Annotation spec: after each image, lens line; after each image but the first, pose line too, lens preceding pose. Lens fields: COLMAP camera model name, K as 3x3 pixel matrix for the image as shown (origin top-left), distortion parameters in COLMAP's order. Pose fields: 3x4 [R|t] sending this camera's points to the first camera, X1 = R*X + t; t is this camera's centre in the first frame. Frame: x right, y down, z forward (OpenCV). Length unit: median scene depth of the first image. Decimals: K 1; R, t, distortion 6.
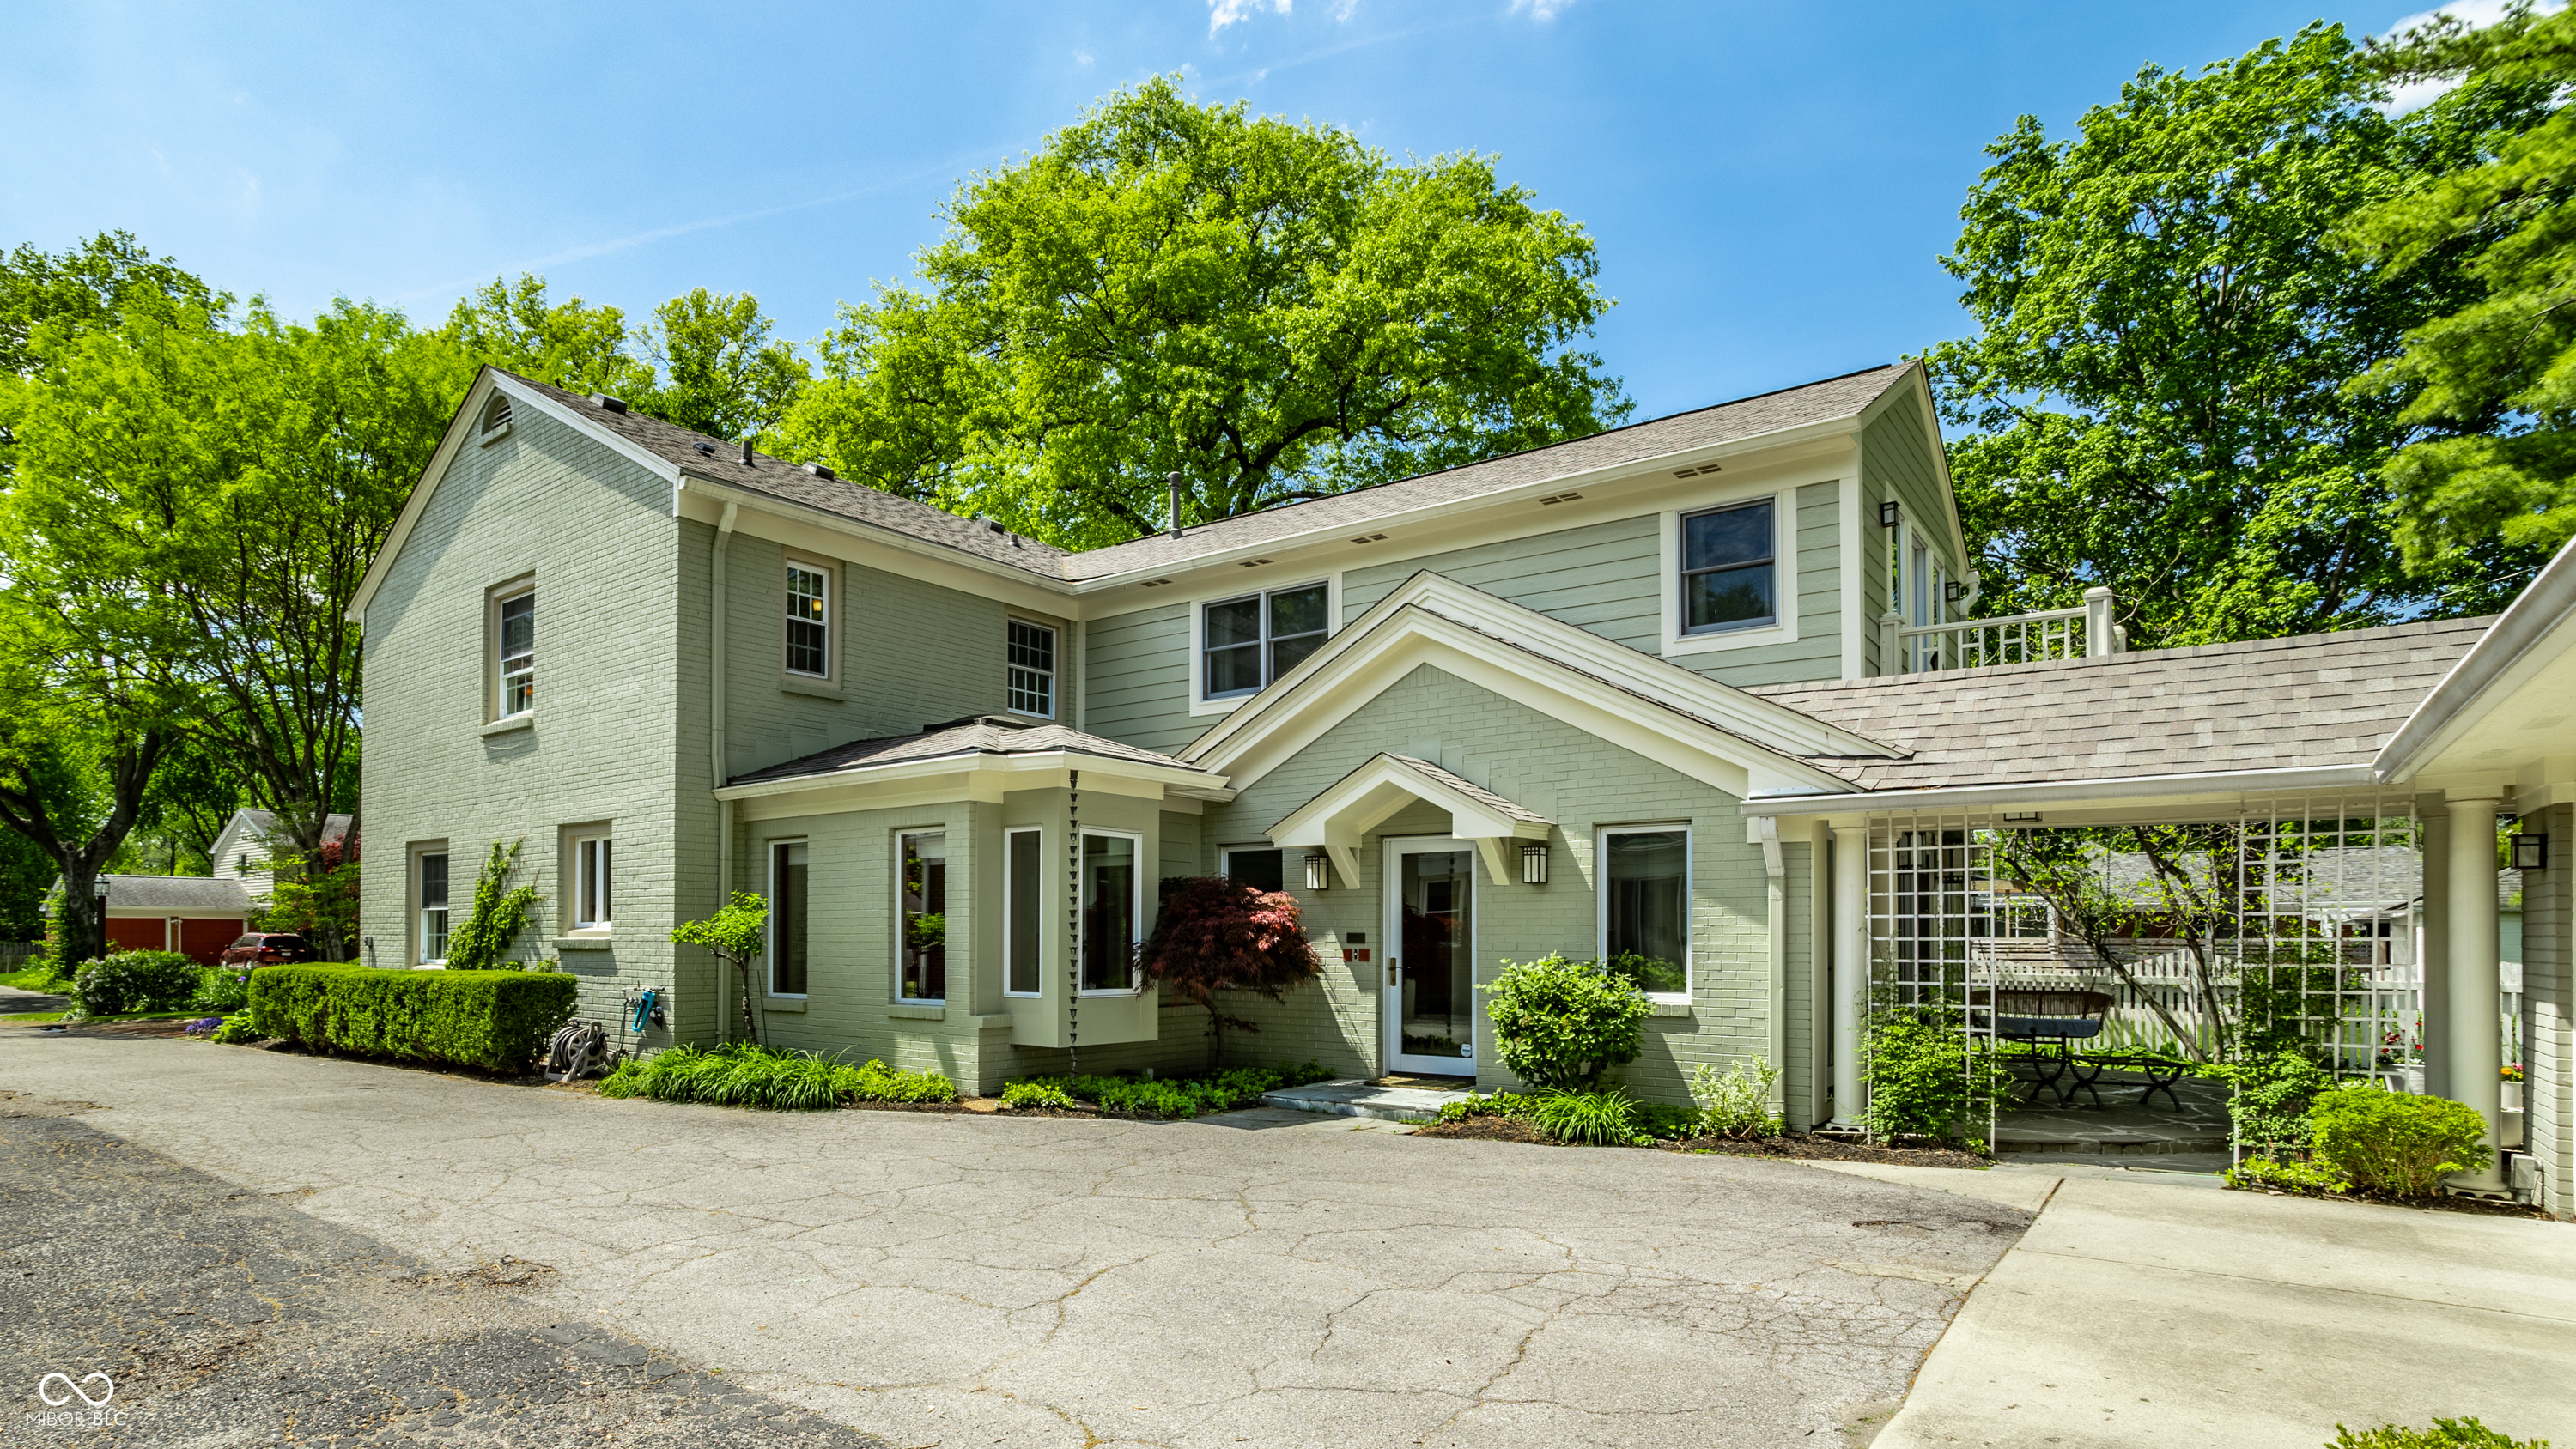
lens RADIAL K [[1332.3, 0, 1283.9], [0, 1332.3, 920.6], [0, 0, 1]] dist [-0.057869, 0.050784]
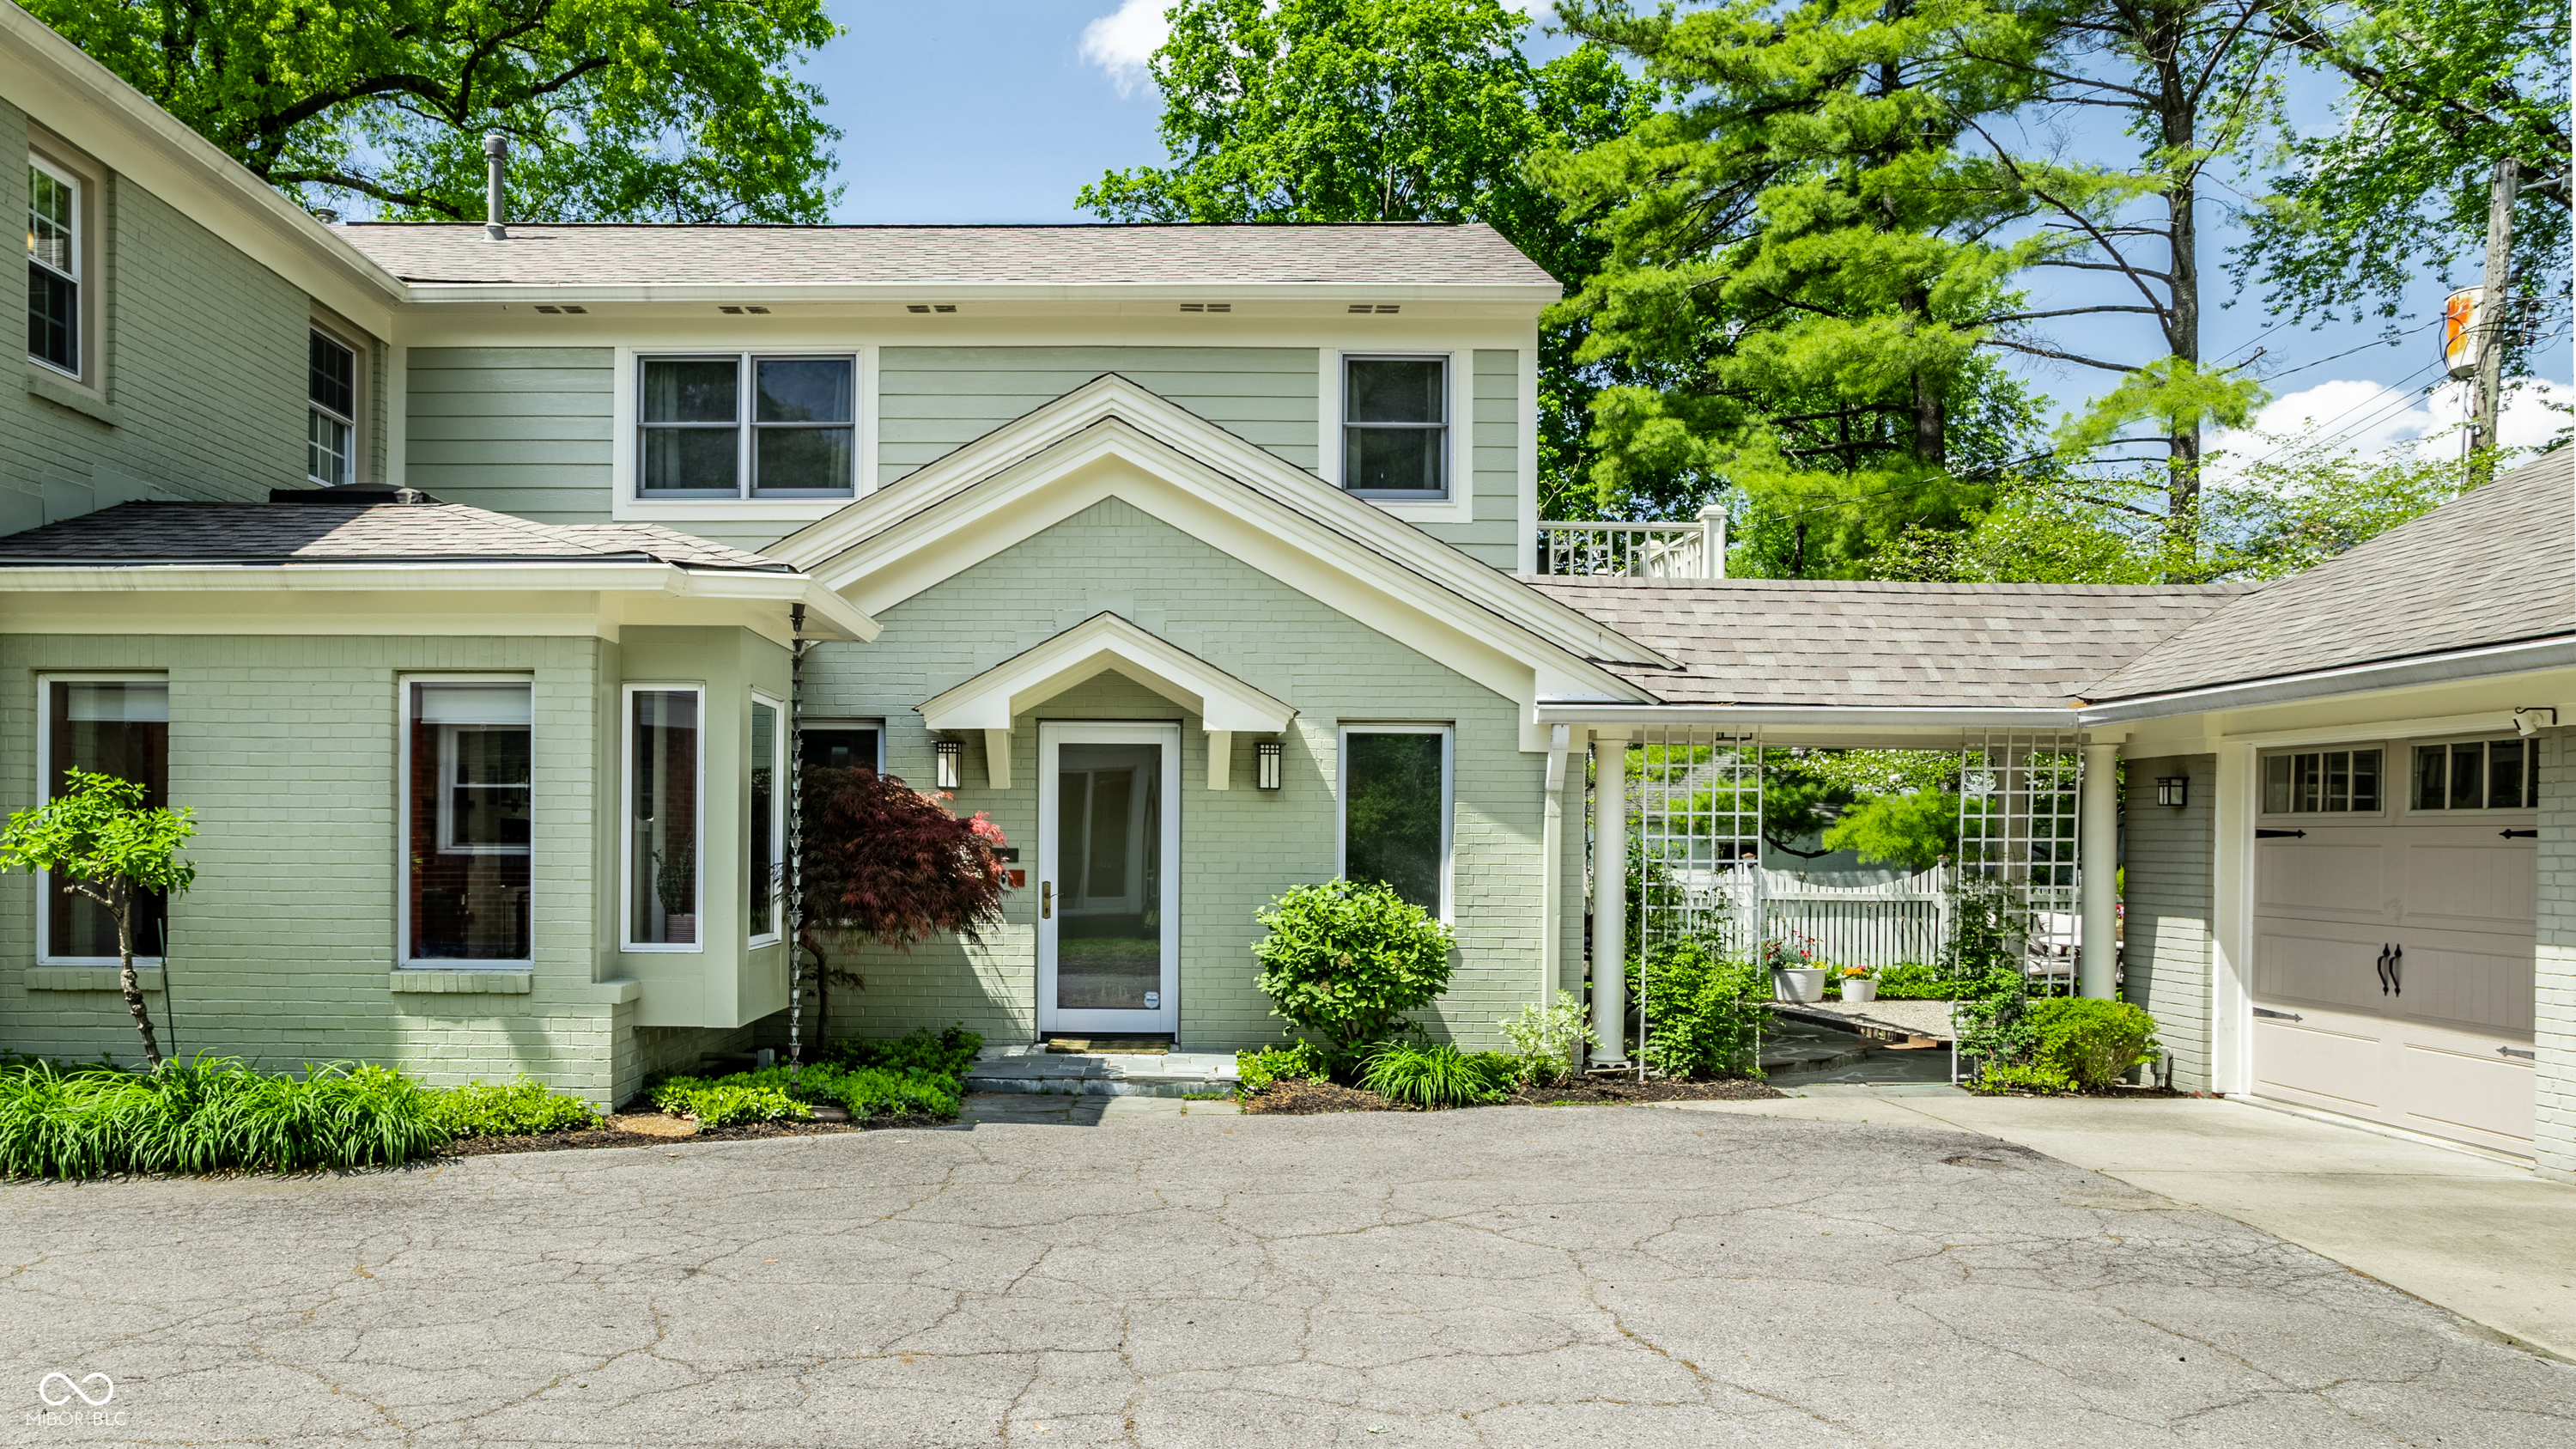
lens RADIAL K [[1664.4, 0, 1280.3], [0, 1664.4, 827.0], [0, 0, 1]] dist [-0.040516, 0.044904]
pose [[0.810619, 0.010677, 0.585477, -0.404144], [-0.015450, 0.999876, 0.003158, -0.008517], [-0.585370, -0.011605, 0.810683, 0.177929]]
